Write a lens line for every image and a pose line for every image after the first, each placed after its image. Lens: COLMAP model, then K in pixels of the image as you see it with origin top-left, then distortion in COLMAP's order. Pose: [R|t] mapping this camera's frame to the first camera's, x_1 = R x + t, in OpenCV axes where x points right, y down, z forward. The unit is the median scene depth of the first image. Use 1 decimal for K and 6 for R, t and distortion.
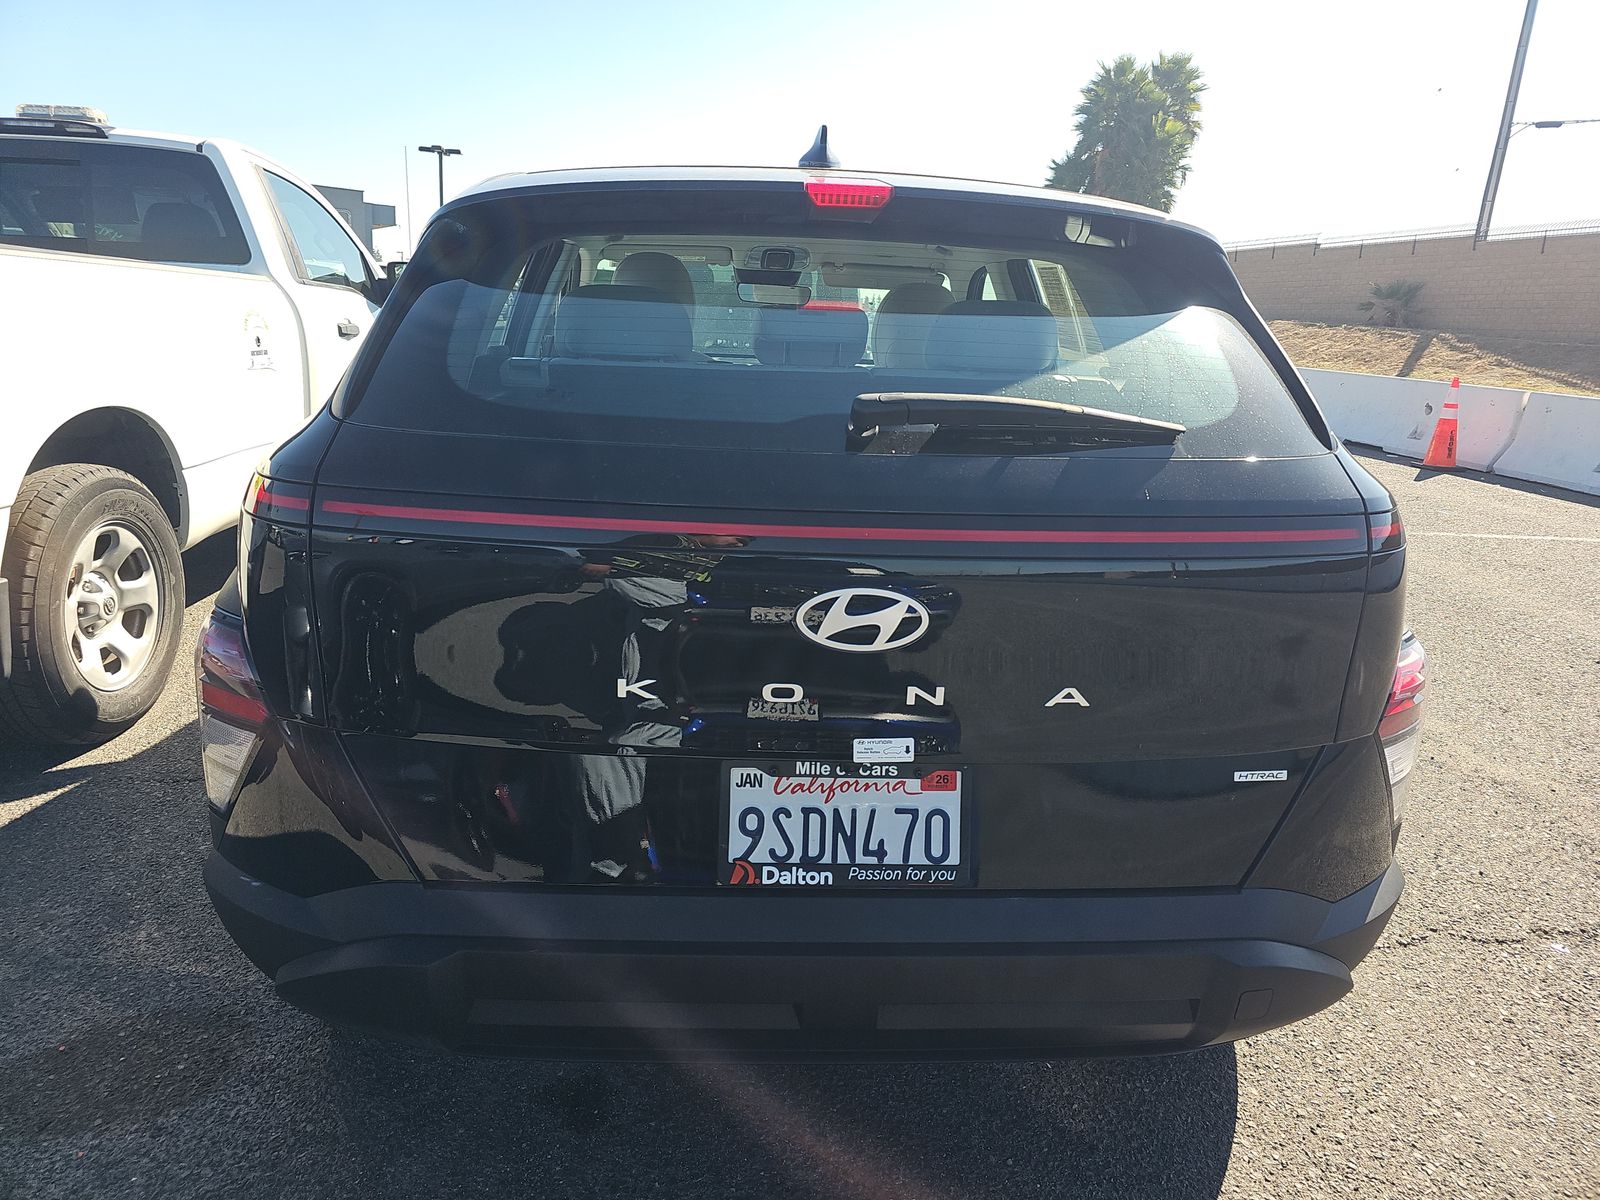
lens RADIAL K [[1086.0, 0, 800.0], [0, 1086.0, 600.0], [0, 0, 1]] dist [0.048887, -0.051218]
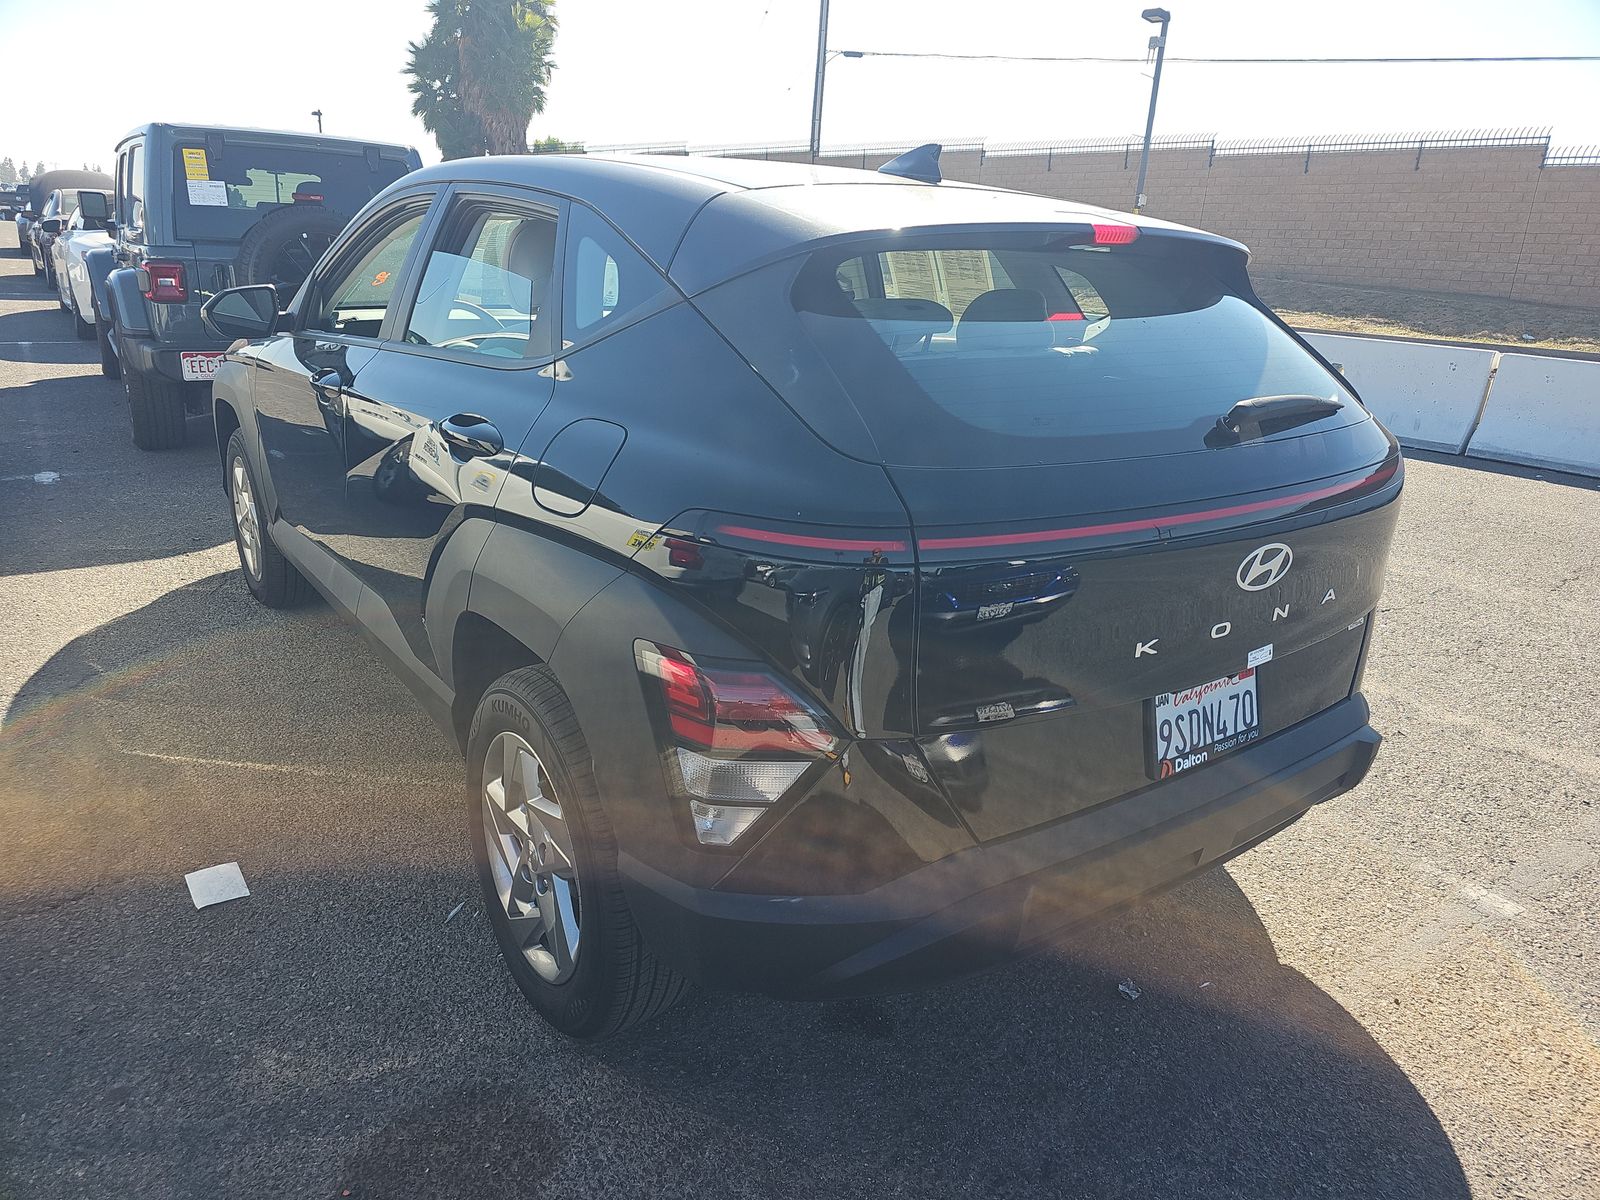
lens RADIAL K [[1077.5, 0, 800.6], [0, 1077.5, 619.5], [0, 0, 1]] dist [0.047872, -0.054206]
pose [[0.829807, -0.188317, 0.525316, -1.076034], [0.128564, 0.980532, 0.148420, -0.181224], [-0.543040, -0.055624, 0.837863, 0.140194]]
